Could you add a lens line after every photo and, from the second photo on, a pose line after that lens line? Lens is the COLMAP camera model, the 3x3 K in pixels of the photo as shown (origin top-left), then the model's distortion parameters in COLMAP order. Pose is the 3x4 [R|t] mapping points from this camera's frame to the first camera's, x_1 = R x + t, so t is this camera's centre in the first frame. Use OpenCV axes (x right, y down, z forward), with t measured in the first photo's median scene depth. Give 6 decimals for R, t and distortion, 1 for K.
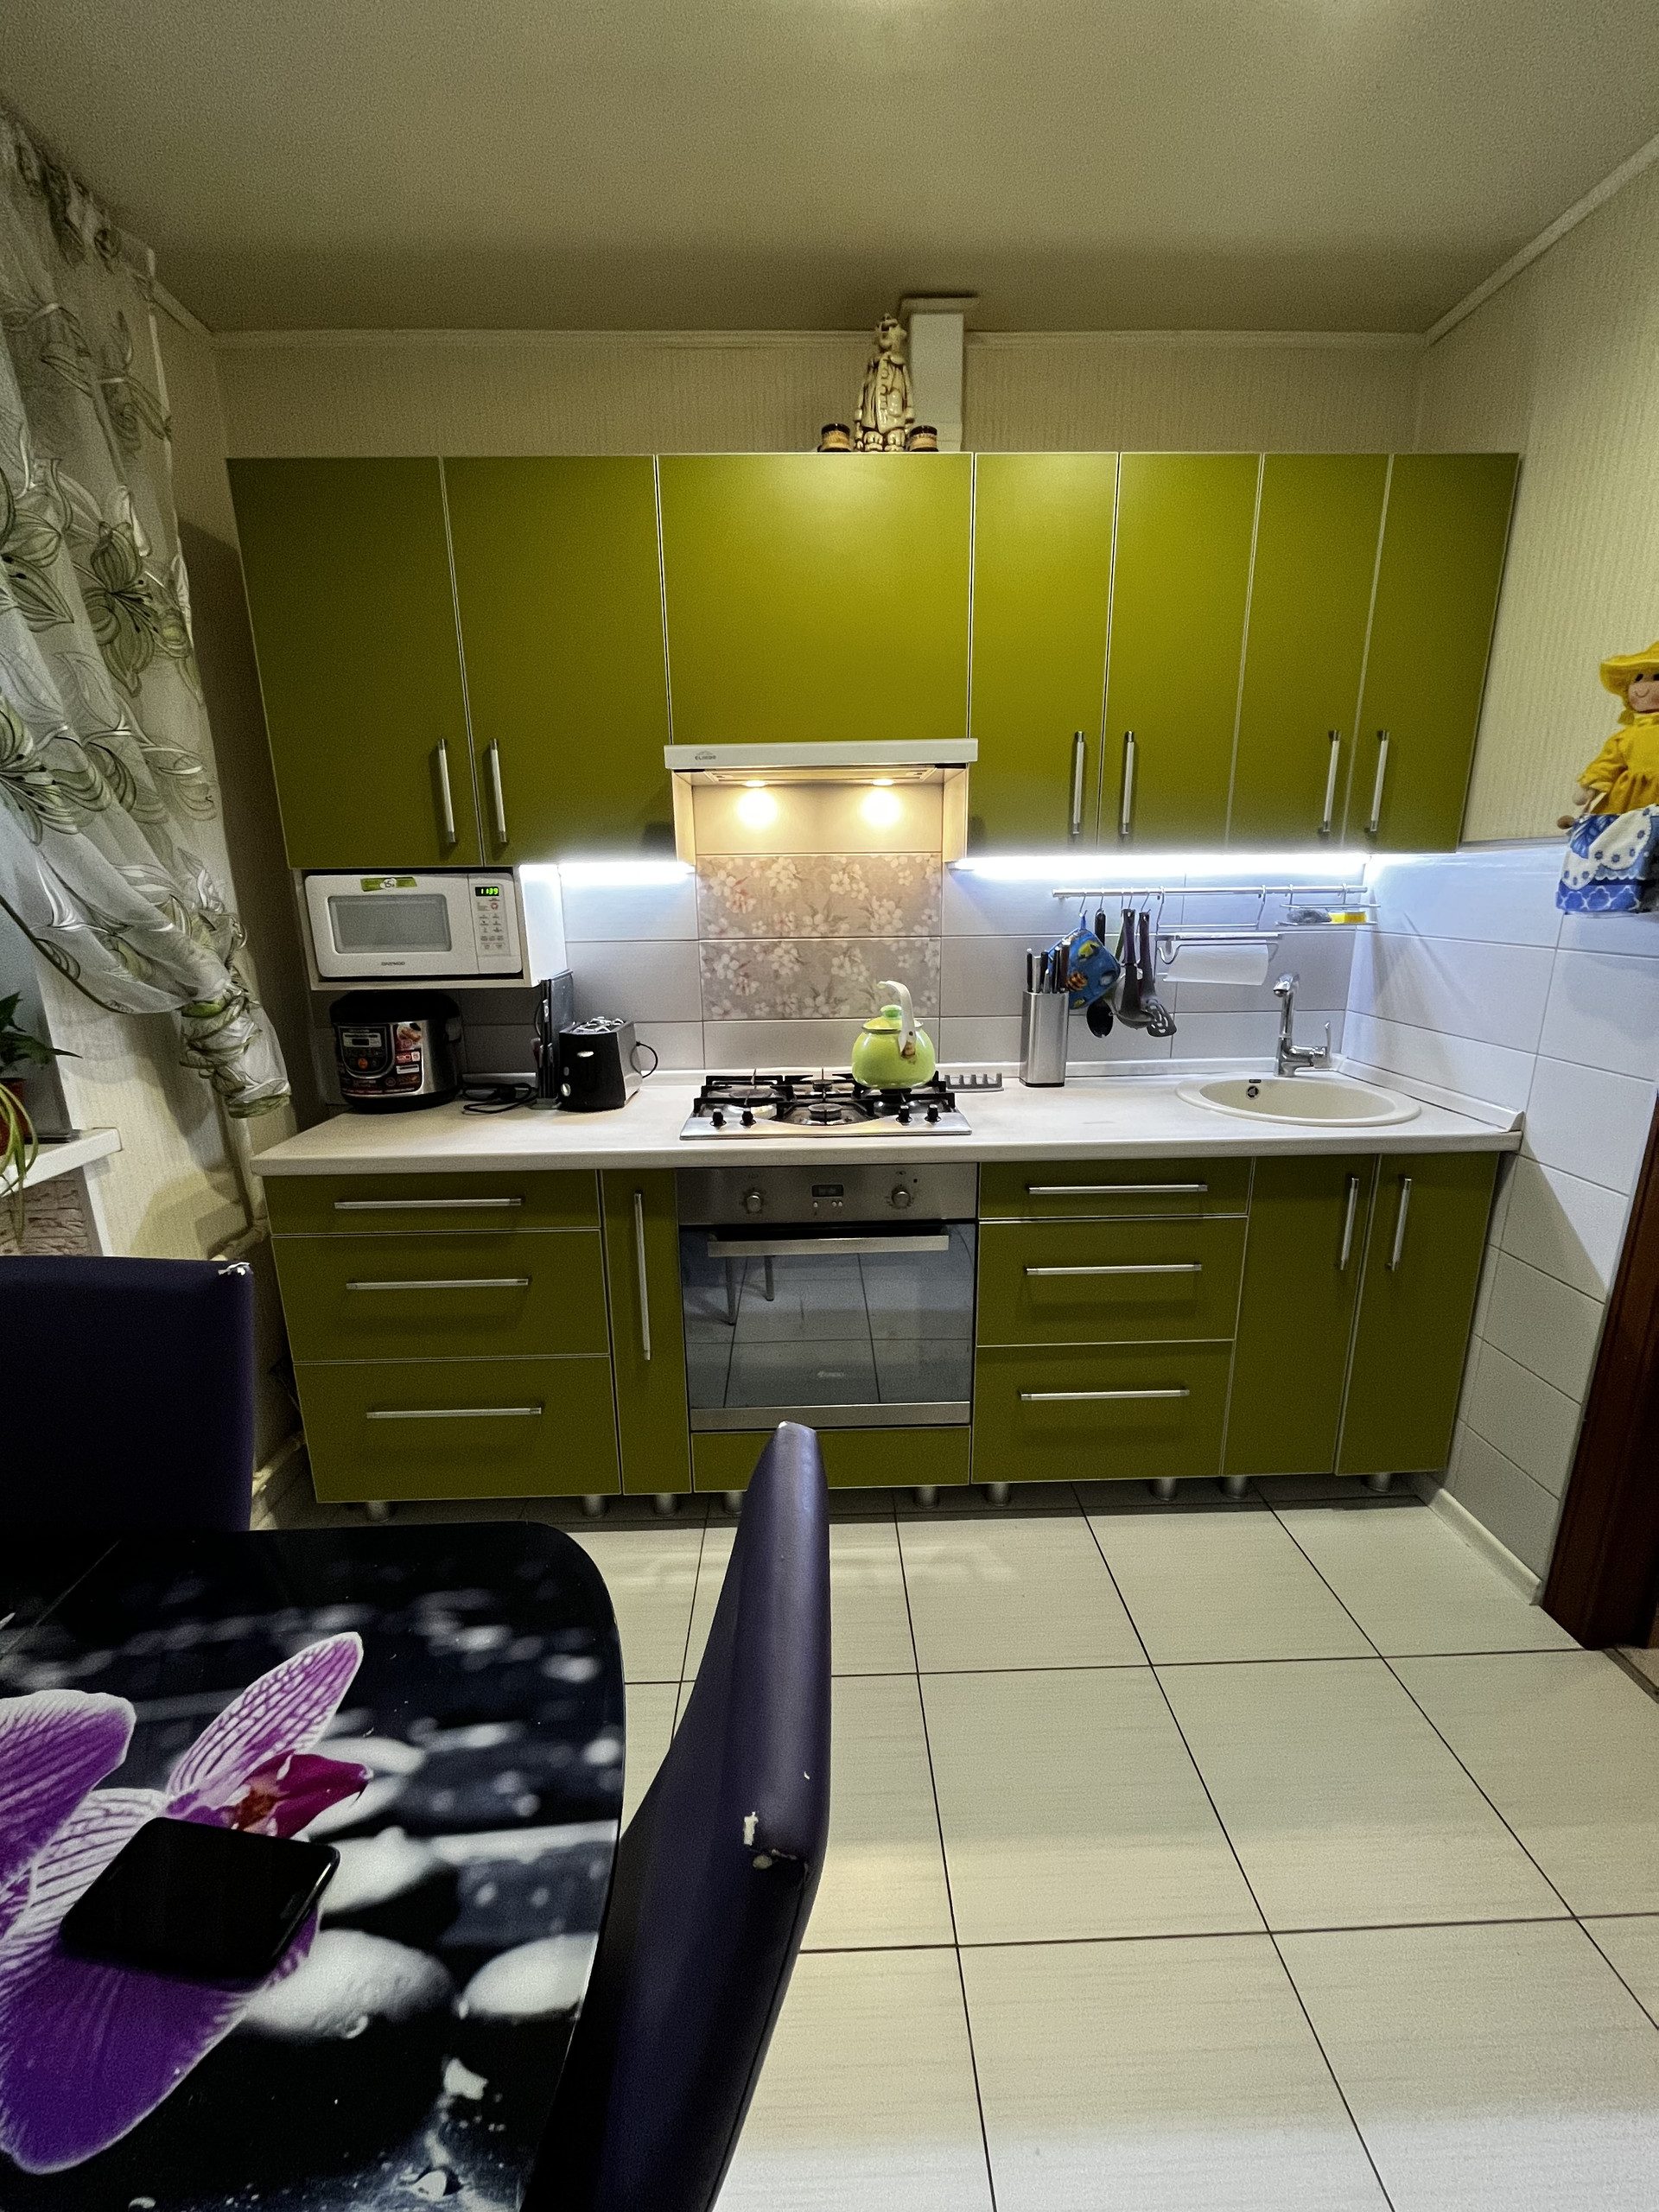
lens RADIAL K [[891.7, 0, 828.0], [0, 891.7, 1107.4], [0, 0, 1]] dist [-0.005755, 0.000260]
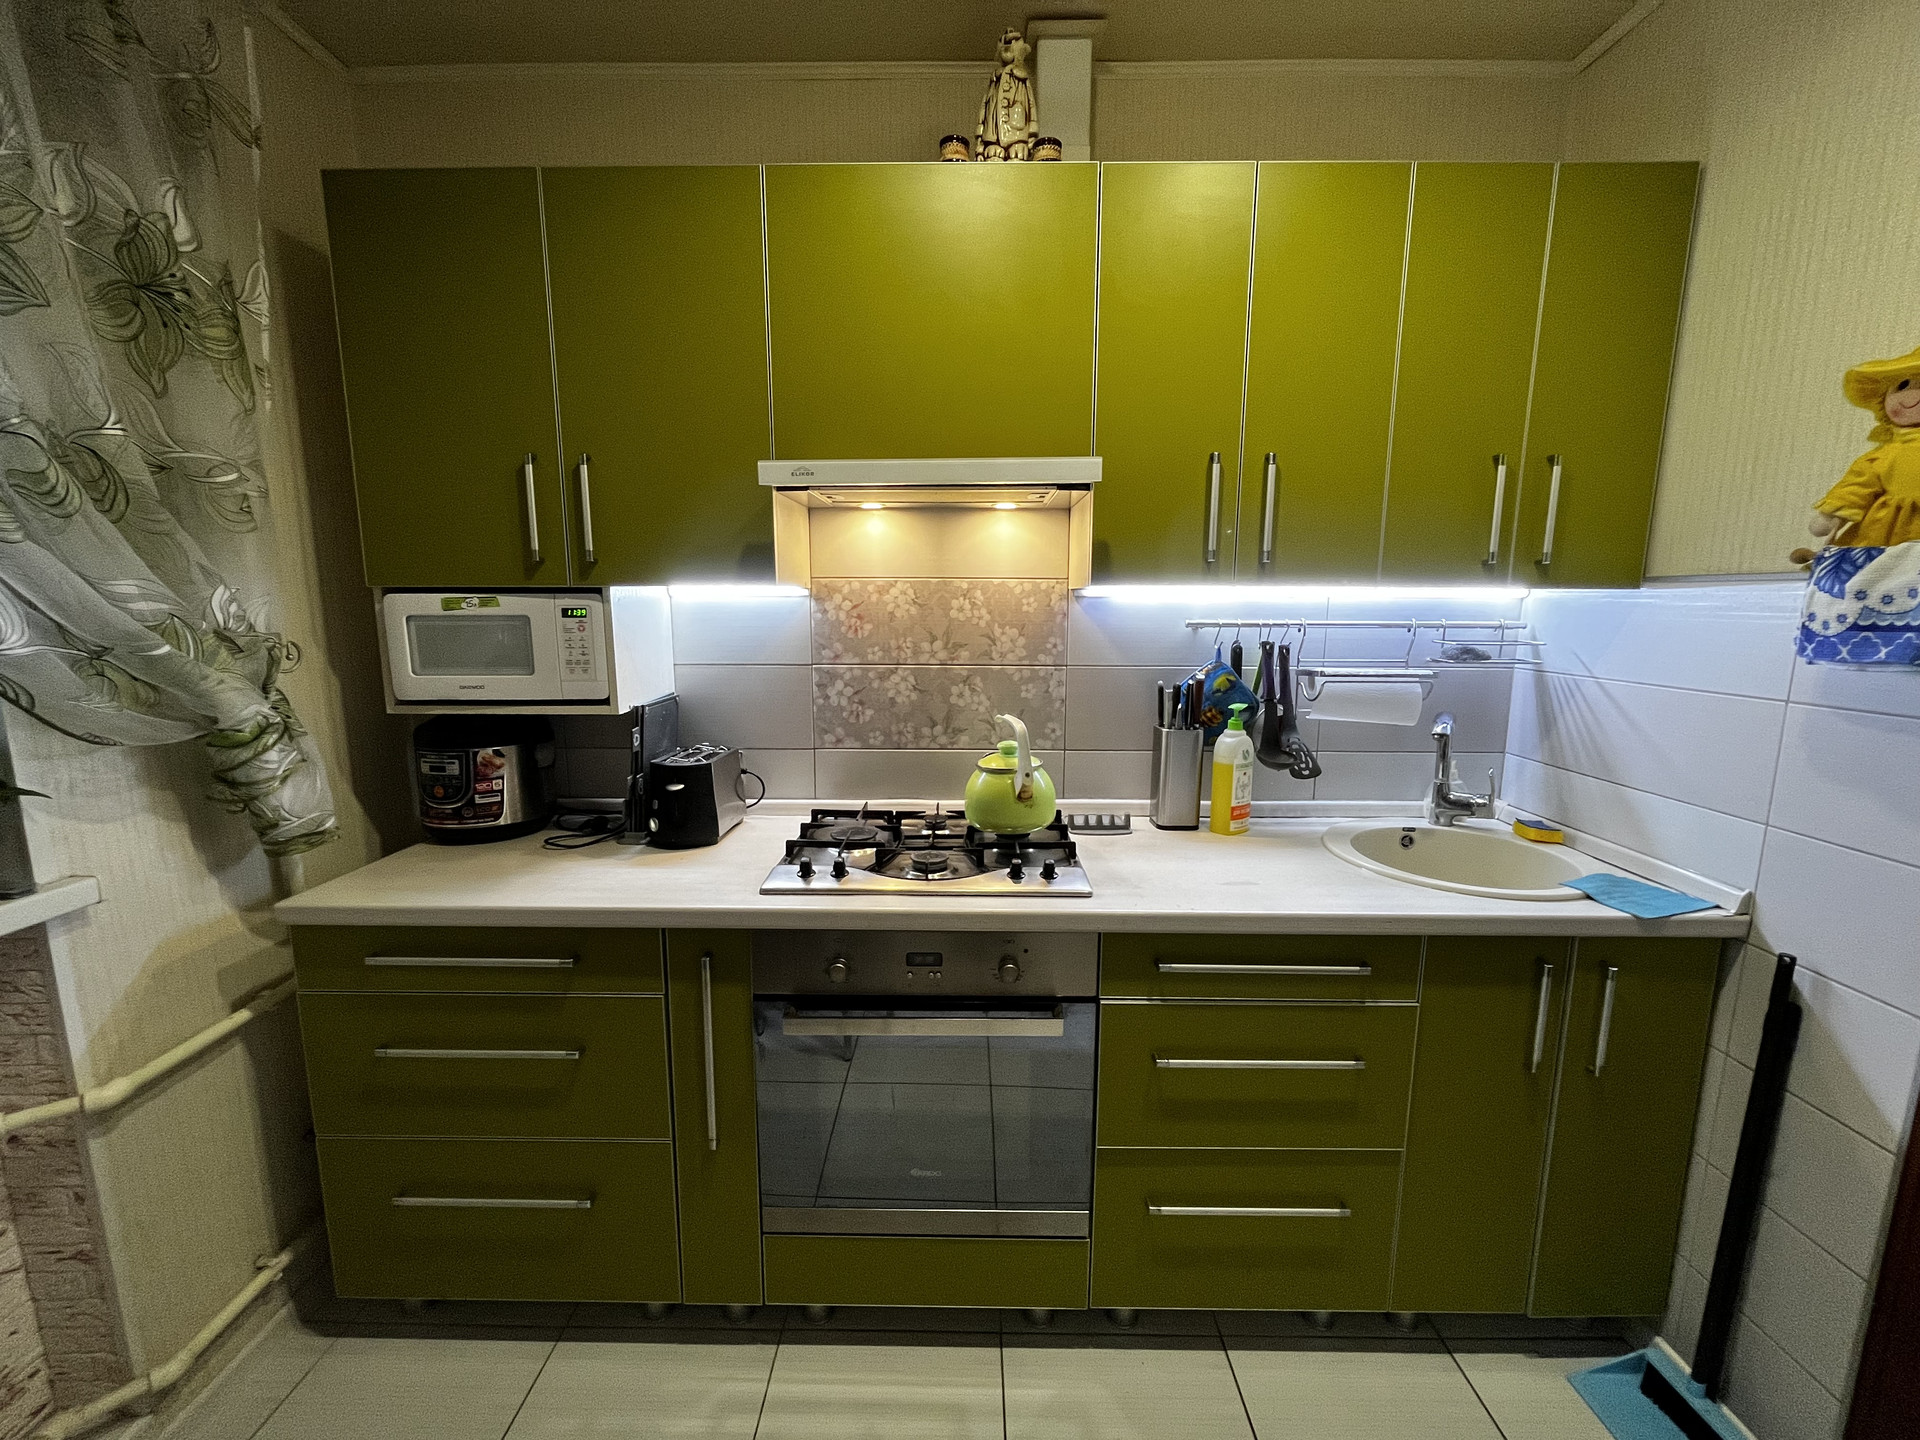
lens RADIAL K [[774.0, 0, 960.0], [0, 774.0, 720.0], [0, 0, 1]] dist [-0.005755, 0.000260]
pose [[0.999144, 0.021714, -0.035210, 0.052326], [-0.024967, 0.995187, -0.094755, -0.064370], [0.032983, 0.095553, 0.994878, 0.219046]]
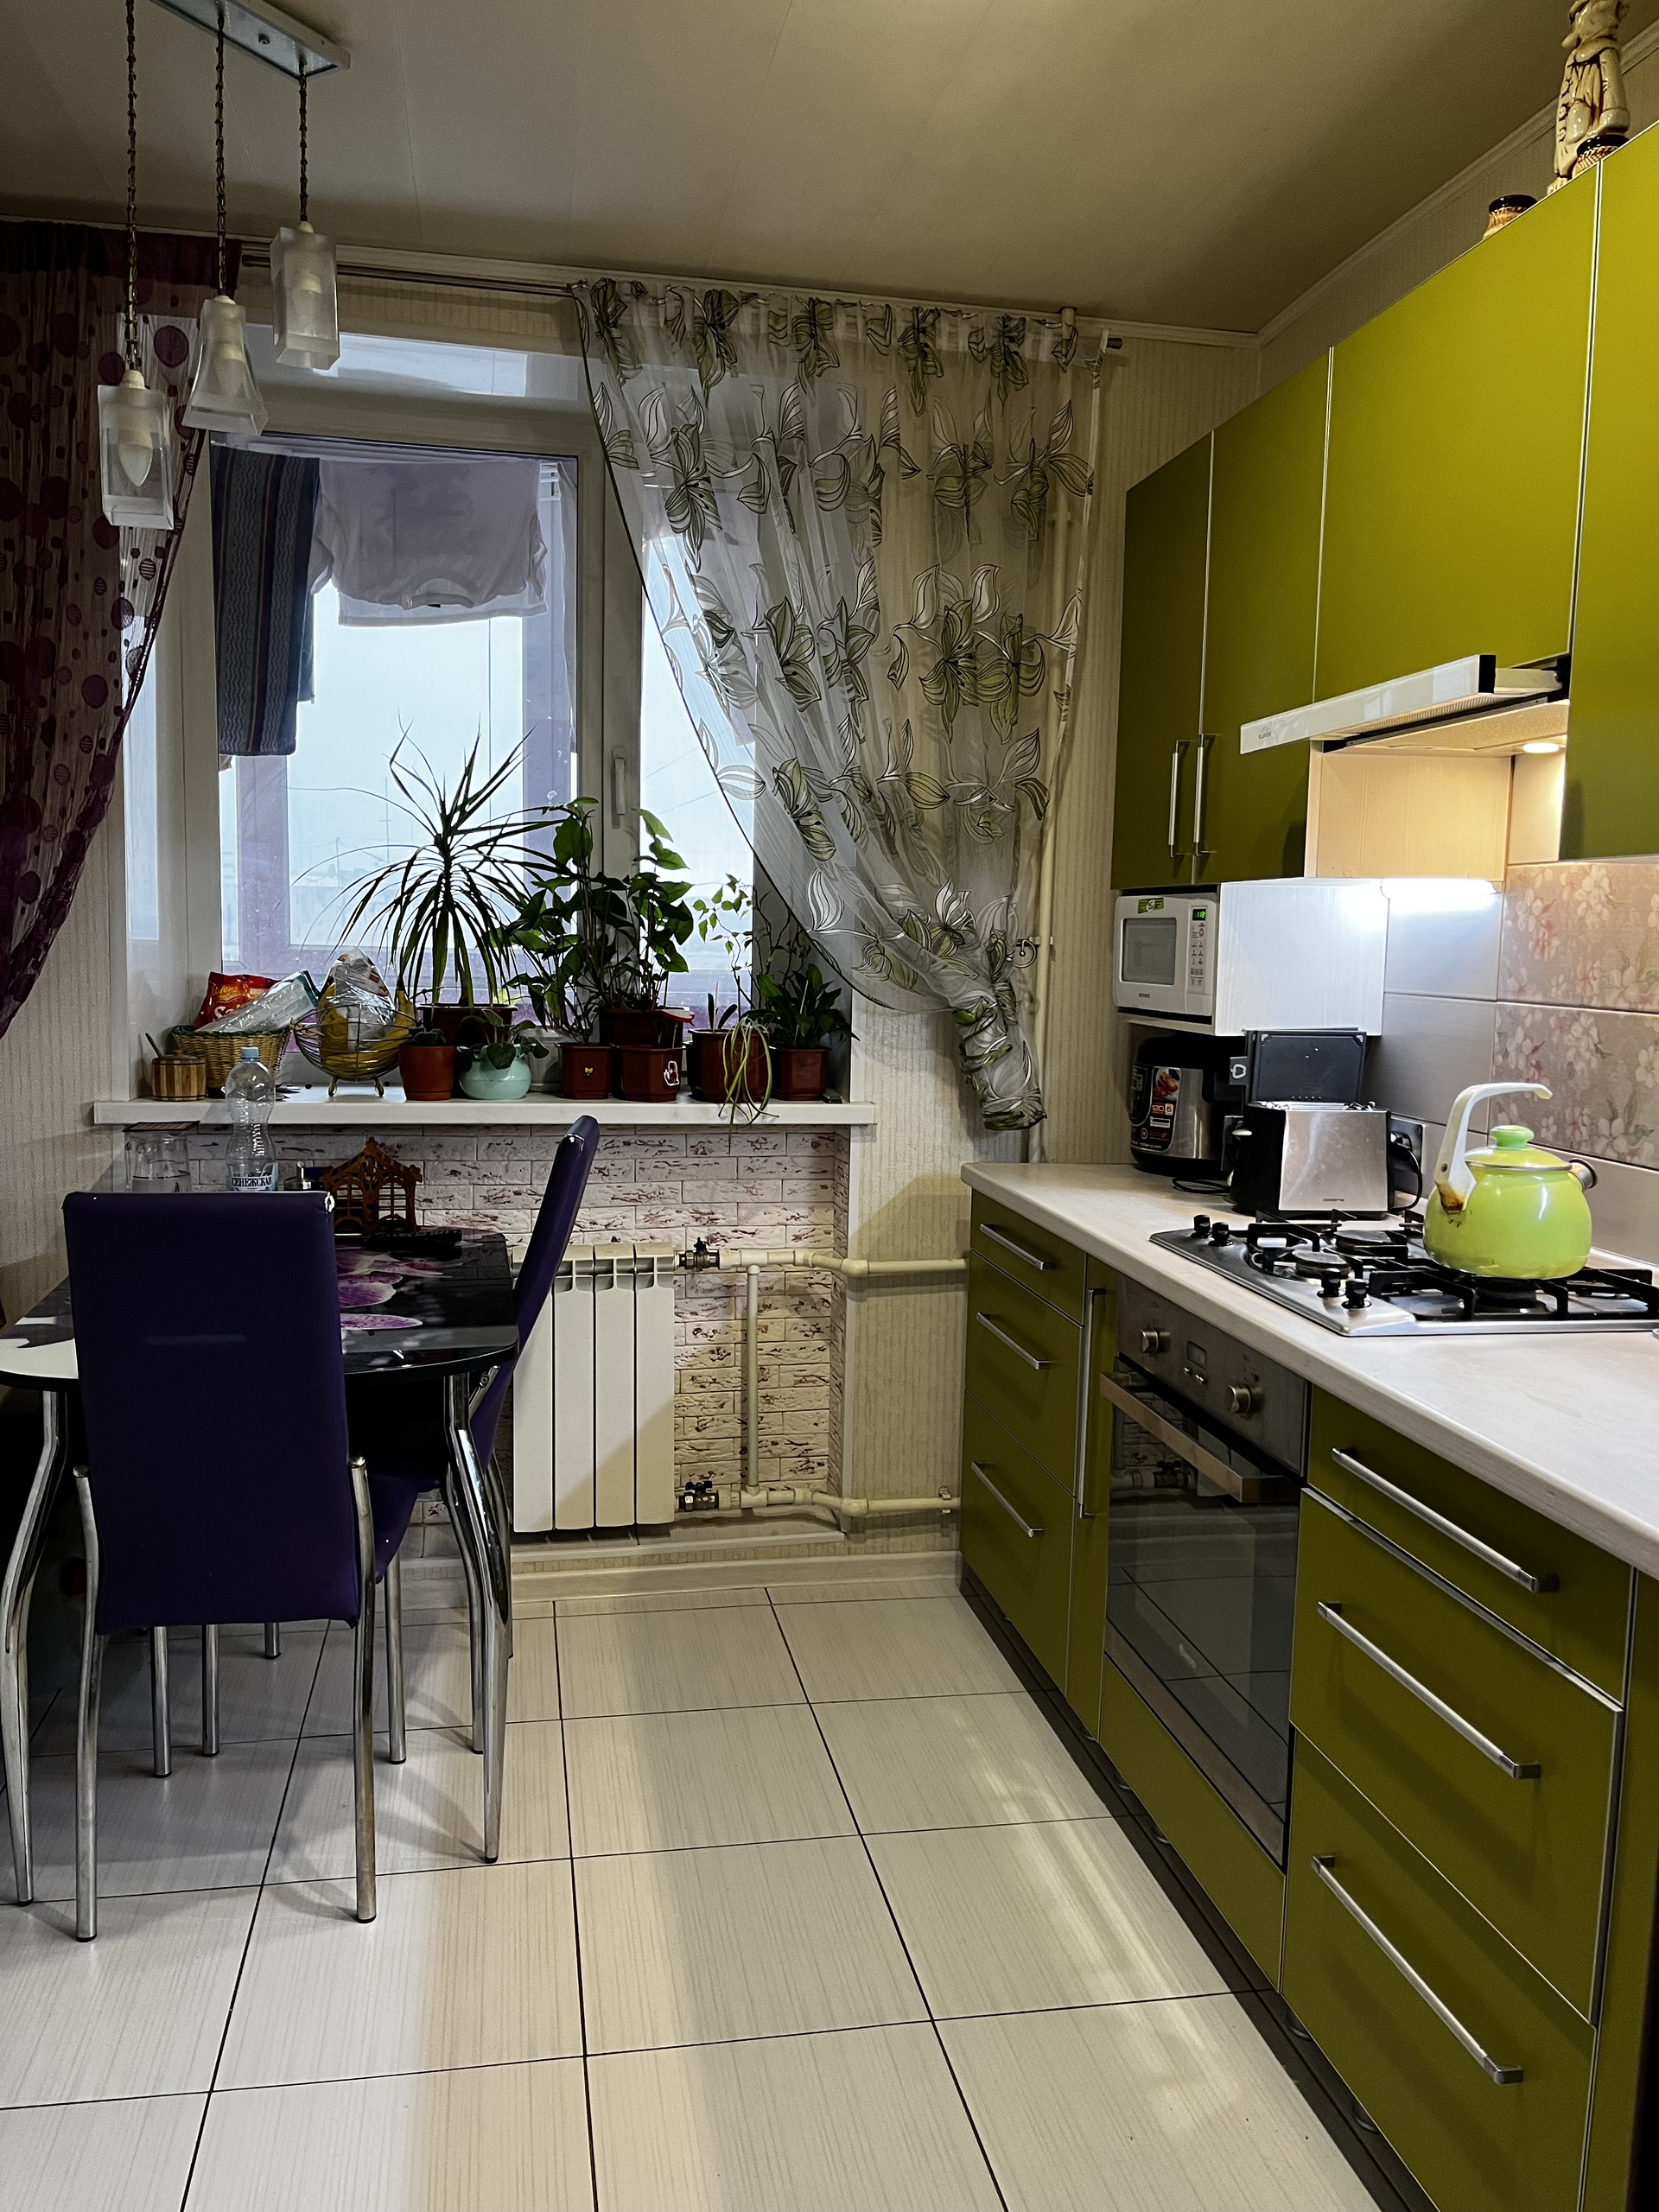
lens RADIAL K [[1655.8, 0, 814.3], [0, 1655.8, 1117.7], [0, 0, 1]] dist [0.053959, -0.075560]
pose [[0.154632, 0.127682, -0.979687, 1.080817], [-0.264796, 0.960690, 0.083411, -0.098020], [0.951825, 0.246519, 0.182363, 0.434528]]
